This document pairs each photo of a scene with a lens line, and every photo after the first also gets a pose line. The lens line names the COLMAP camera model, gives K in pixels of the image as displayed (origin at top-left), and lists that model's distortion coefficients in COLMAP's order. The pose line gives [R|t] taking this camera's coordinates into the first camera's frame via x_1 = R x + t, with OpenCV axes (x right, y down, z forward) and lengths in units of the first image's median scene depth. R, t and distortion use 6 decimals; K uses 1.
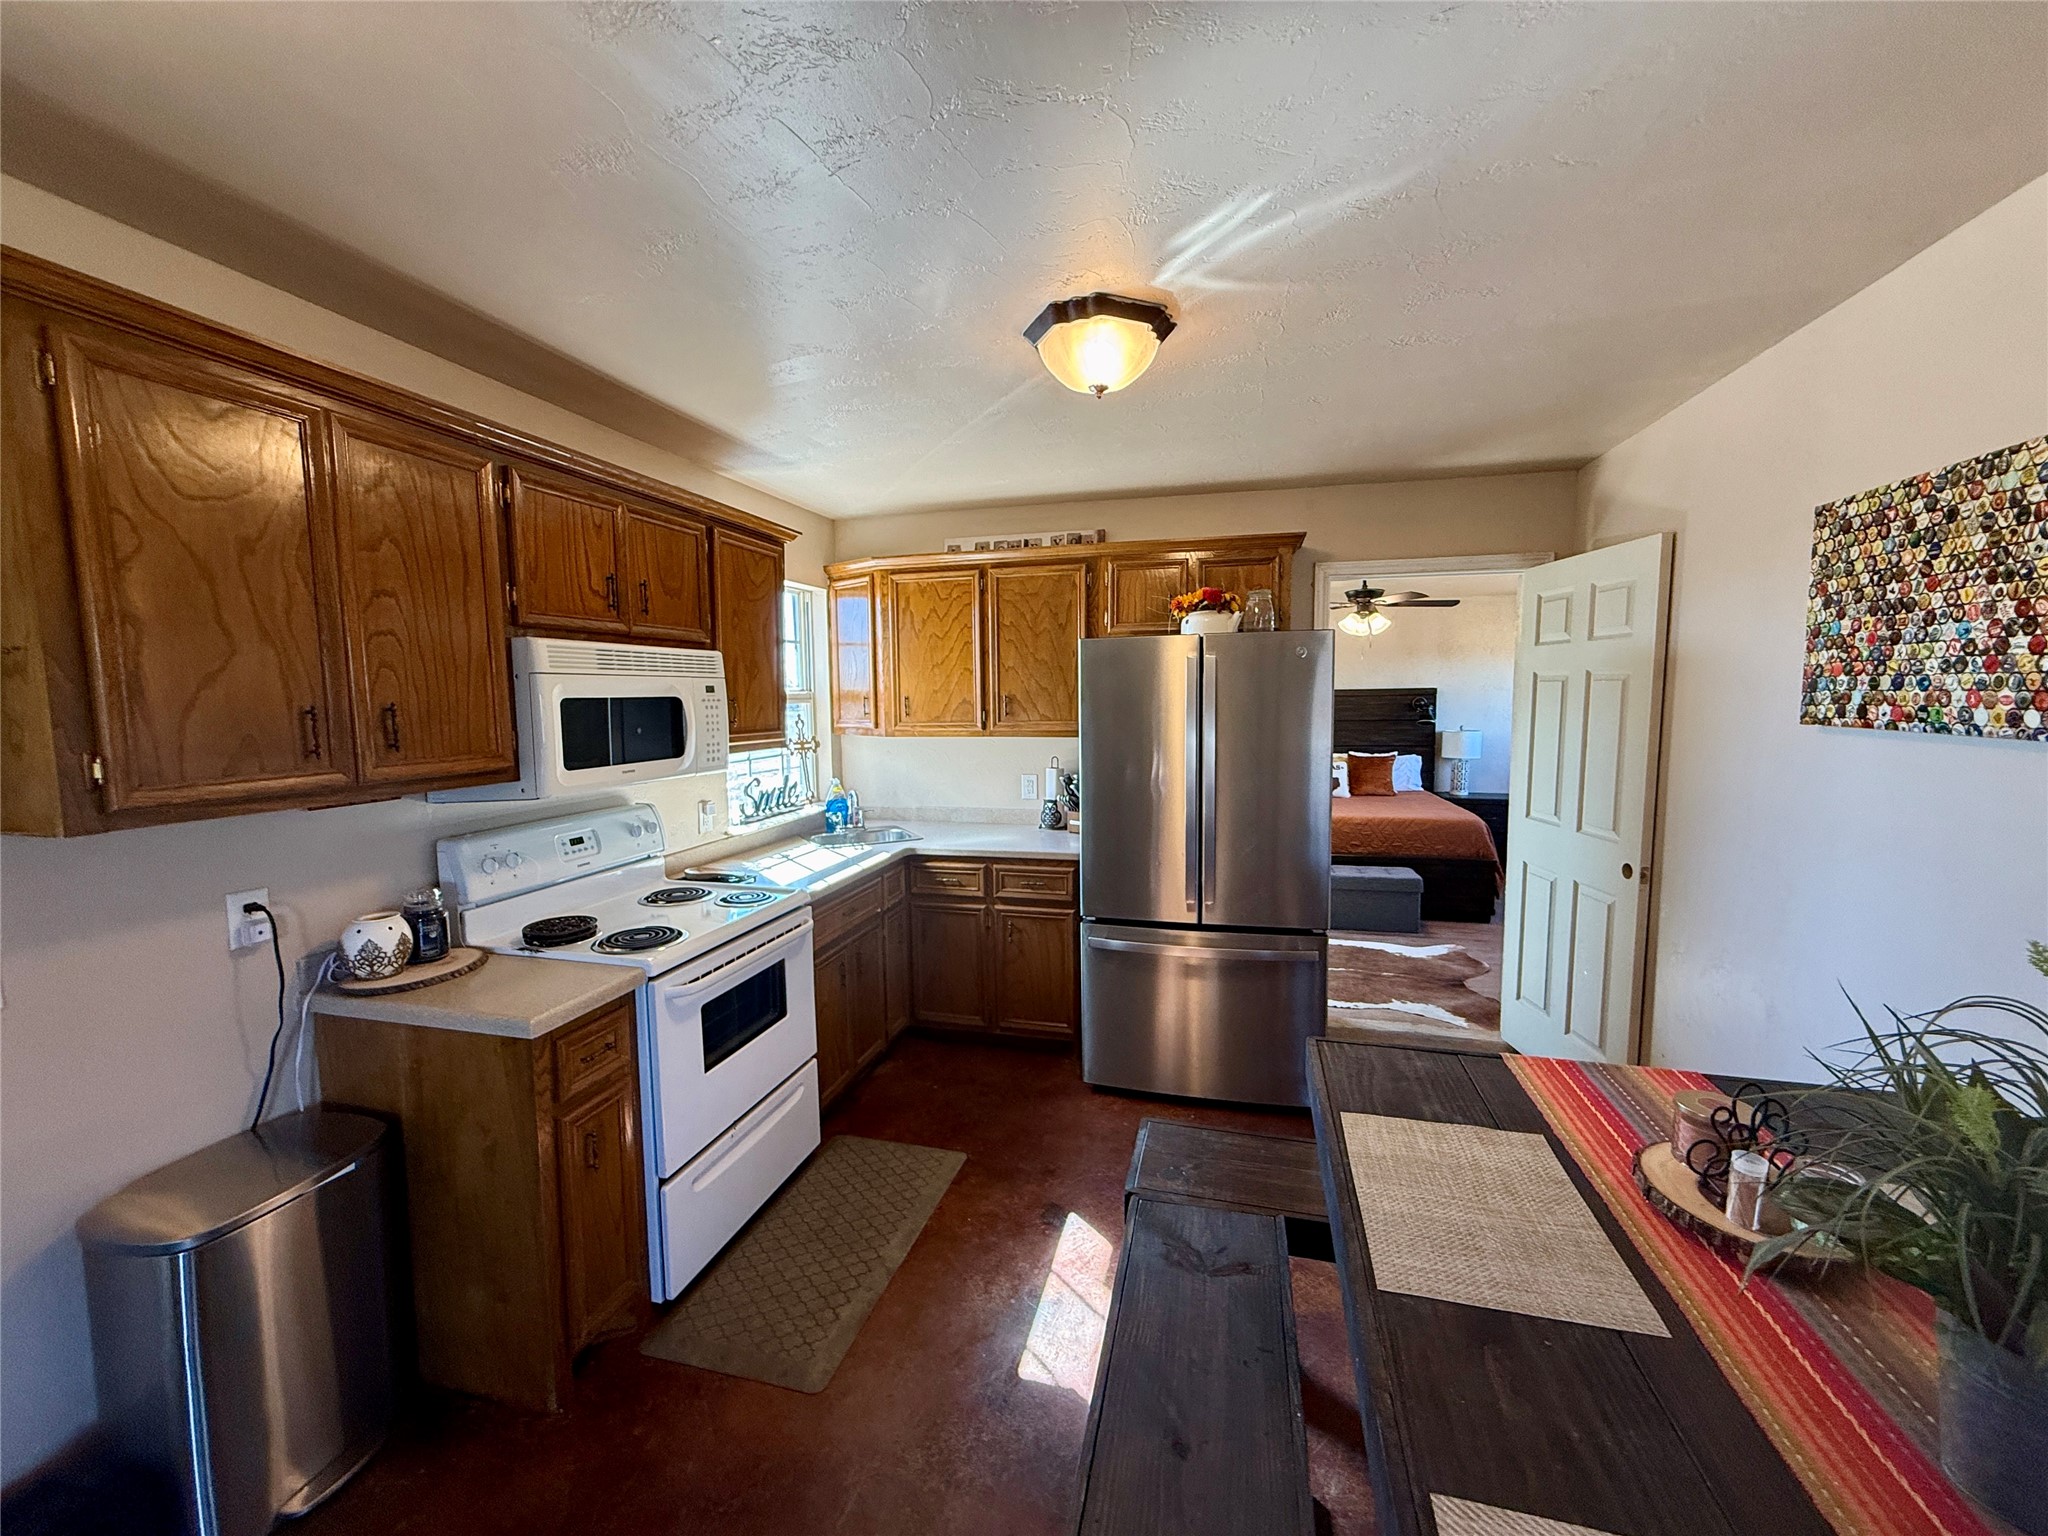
lens RADIAL K [[820.6, 0, 1024.0], [0, 820.6, 768.0], [0, 0, 1]] dist [0.000914, 0.000052]
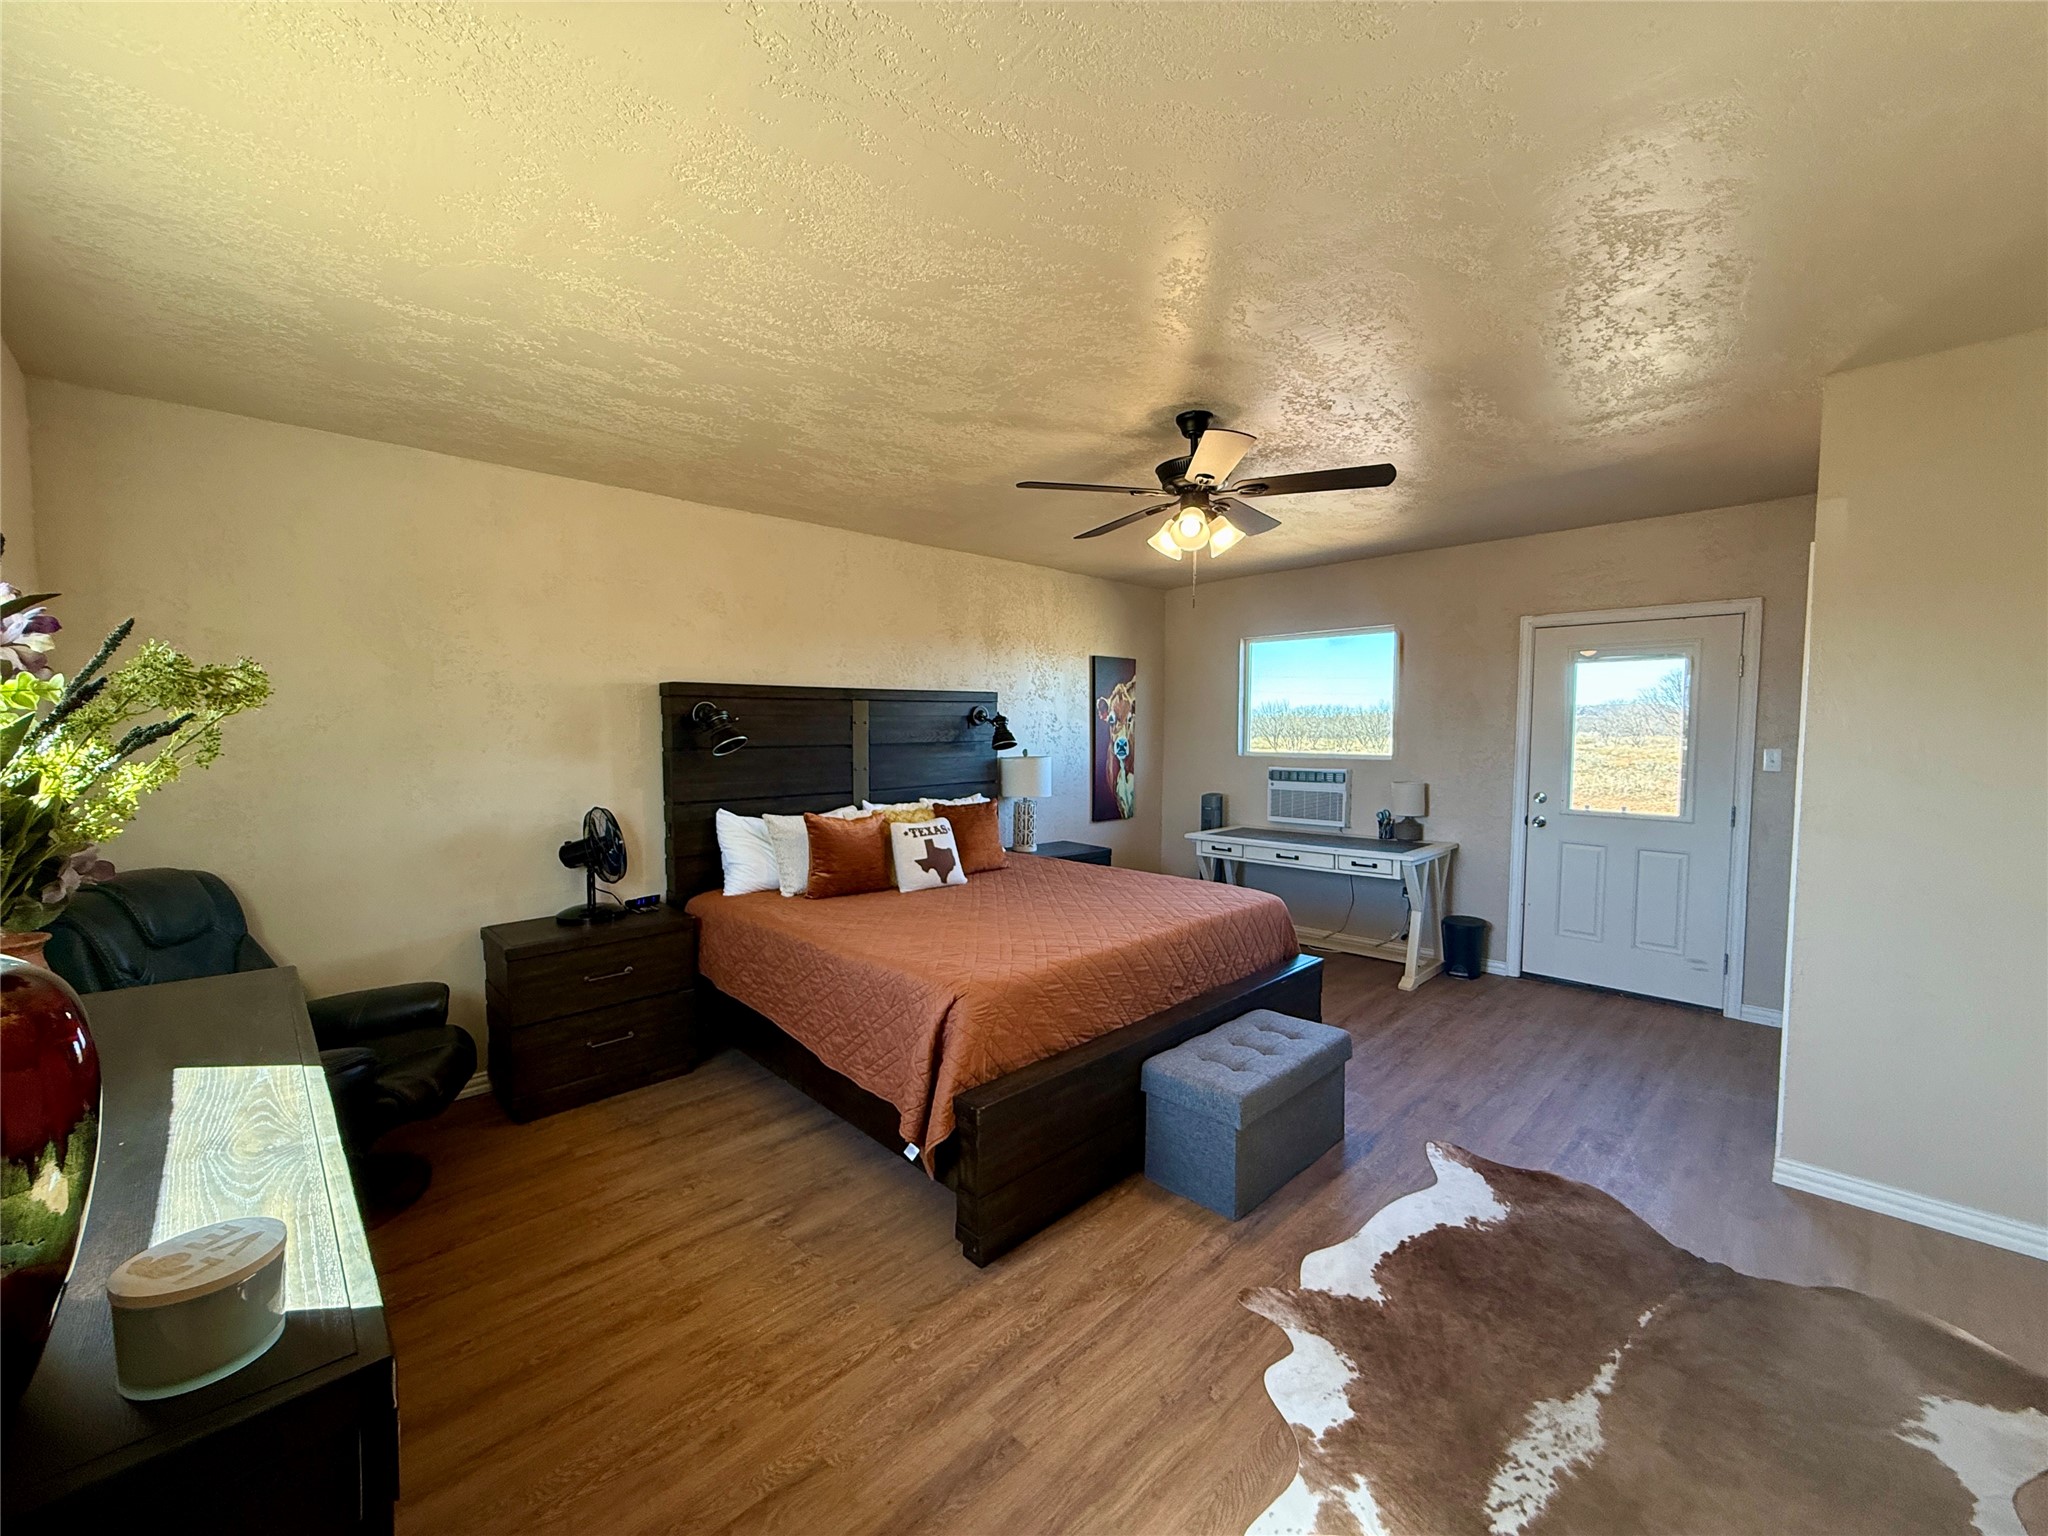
lens RADIAL K [[820.6, 0, 1024.0], [0, 820.6, 768.0], [0, 0, 1]] dist [0.000914, 0.000052]
pose [[0.523003, -0.040742, 0.851357, -0.061847], [0.078644, 0.996903, -0.000606, -0.048711], [-0.848695, 0.067271, 0.524587, 0.880276]]
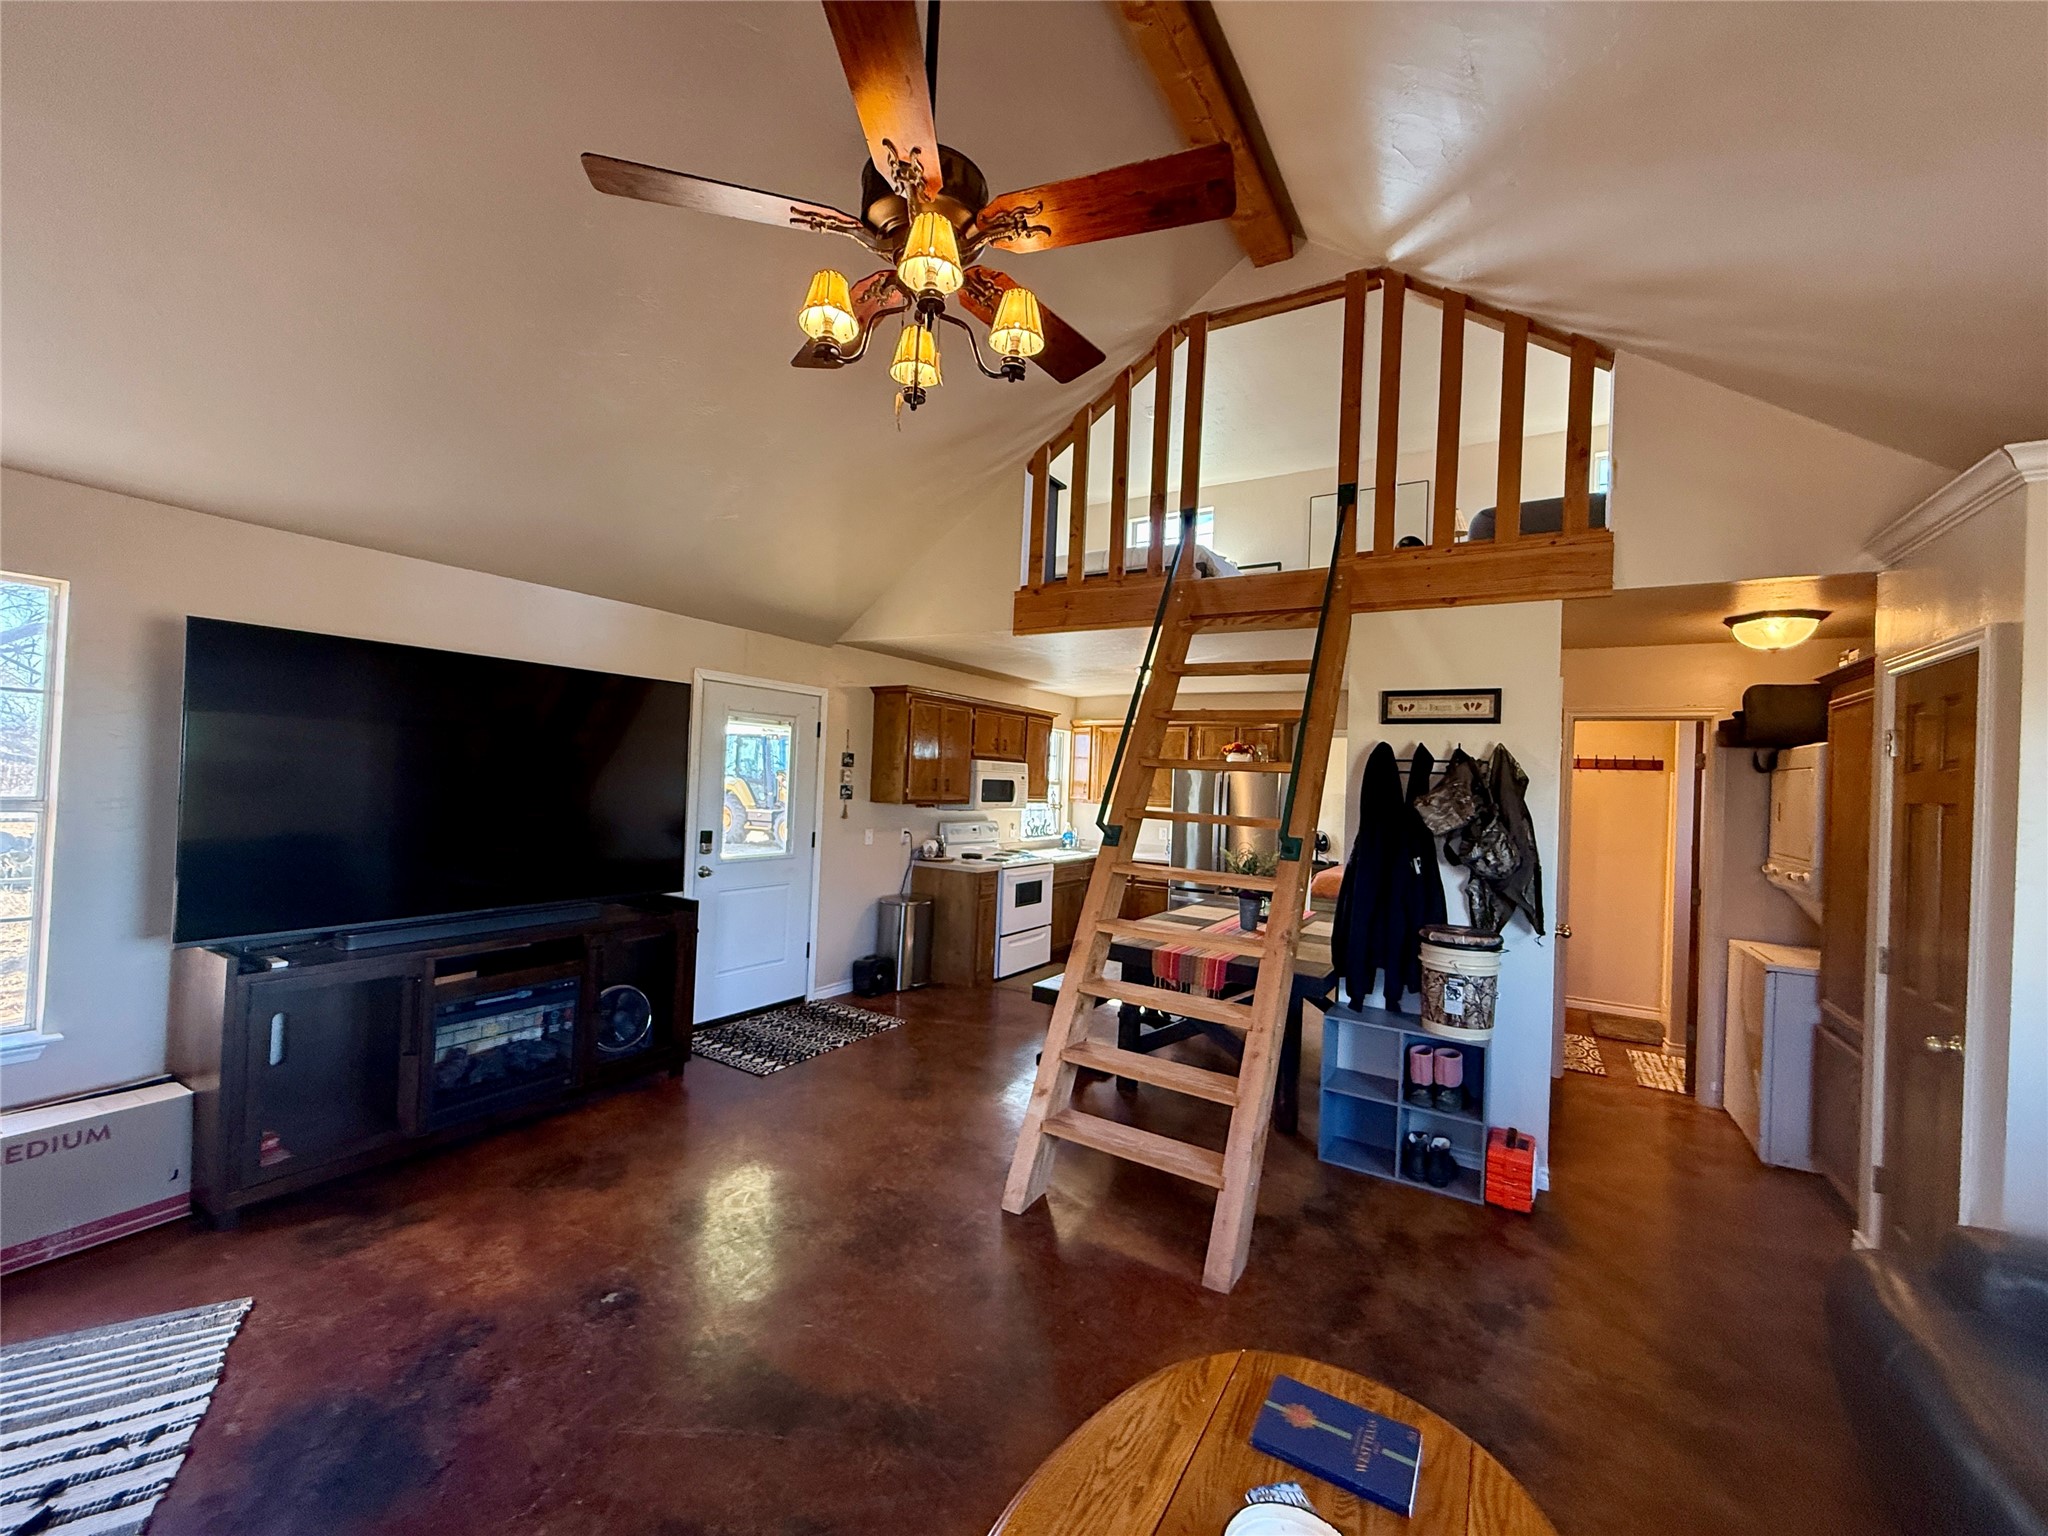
lens RADIAL K [[820.6, 0, 1024.0], [0, 820.6, 768.0], [0, 0, 1]] dist [0.000914, 0.000052]
pose [[0.954451, 0.044835, -0.294981, 0.393803], [-0.077289, 0.992052, -0.099296, 0.132619], [0.288184, 0.117572, 0.950330, -1.491683]]
